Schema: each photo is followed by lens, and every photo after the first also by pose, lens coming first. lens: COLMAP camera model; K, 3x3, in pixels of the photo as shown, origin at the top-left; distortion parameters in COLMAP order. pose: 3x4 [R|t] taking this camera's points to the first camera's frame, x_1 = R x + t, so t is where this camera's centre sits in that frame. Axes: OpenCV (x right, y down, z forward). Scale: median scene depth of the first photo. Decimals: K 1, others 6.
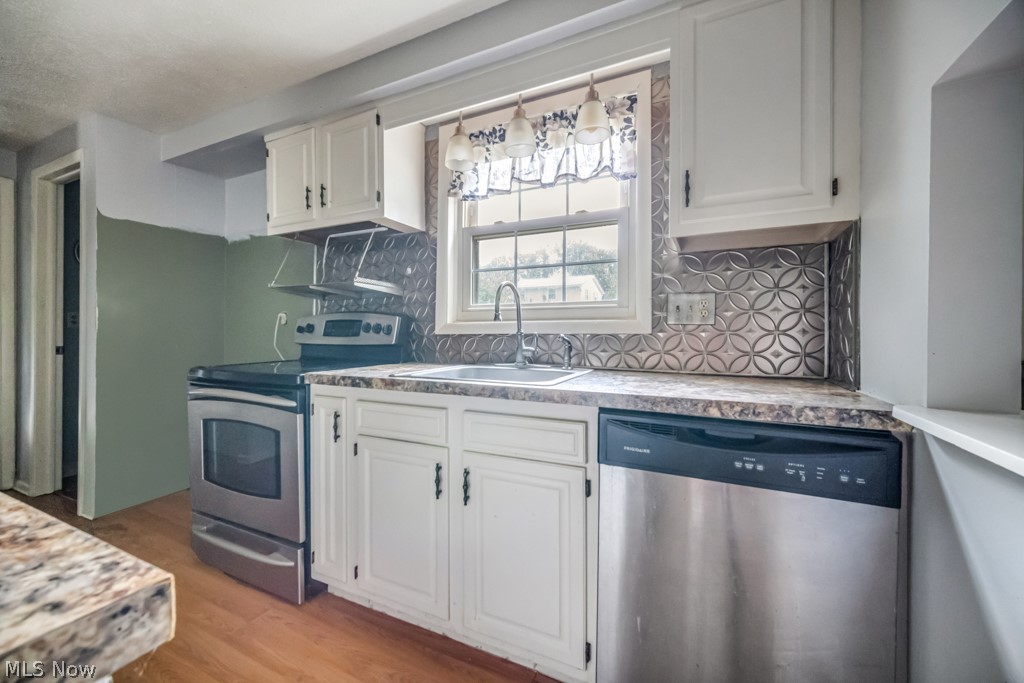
lens RADIAL K [[405.5, 0, 510.4], [0, 405.5, 336.3], [0, 0, 1]] dist [0.001316, 0.000310]
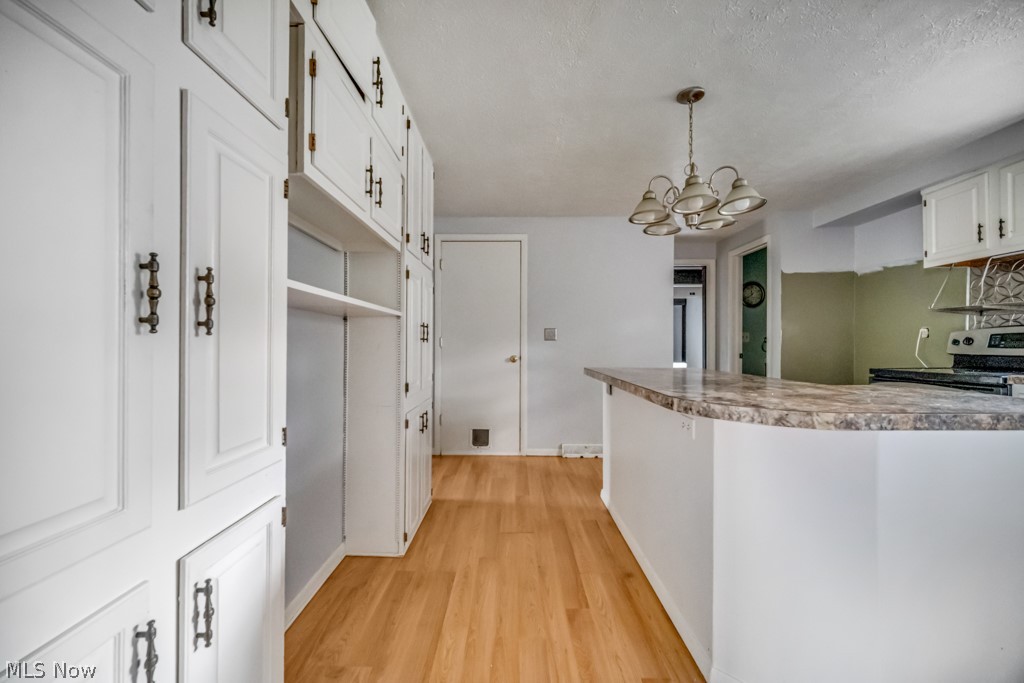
lens RADIAL K [[405.5, 0, 511.7], [0, 405.5, 341.4], [0, 0, 1]] dist [0.001316, 0.000310]
pose [[0.429488, -0.010187, -0.903015, -0.008633], [-0.008840, 0.999841, -0.015484, 0.010778], [0.903029, 0.014633, 0.429330, -0.668671]]
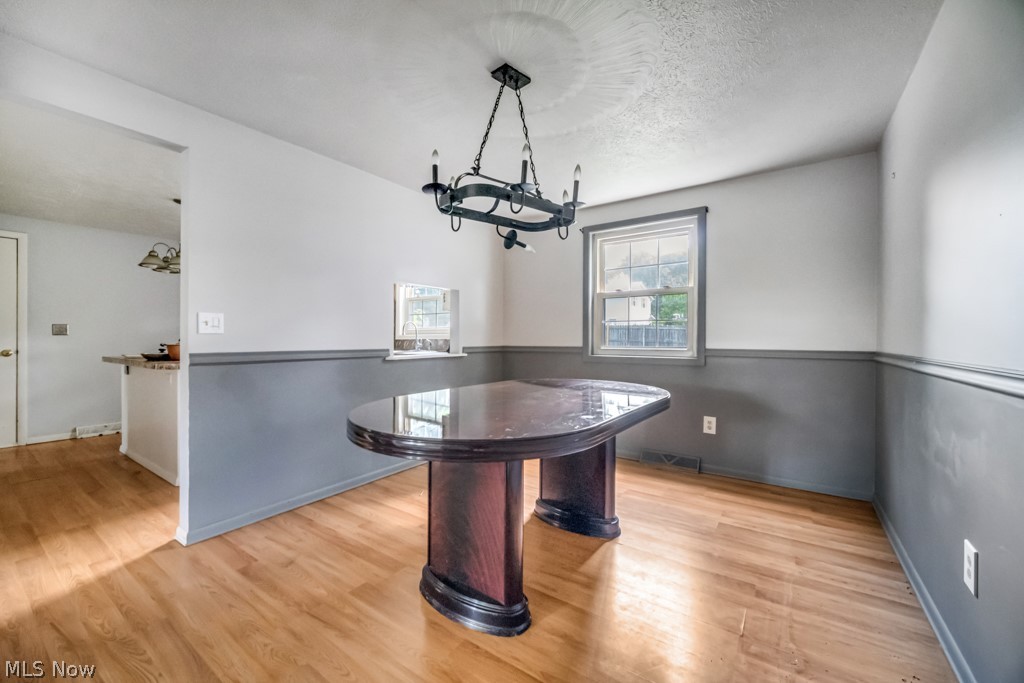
lens RADIAL K [[405.5, 0, 510.8], [0, 405.5, 339.7], [0, 0, 1]] dist [0.001316, 0.000310]
pose [[0.985252, -0.002093, -0.171098, 0.871860], [0.000445, 0.999953, -0.009670, 0.018882], [0.171111, 0.009451, 0.985207, -1.270213]]
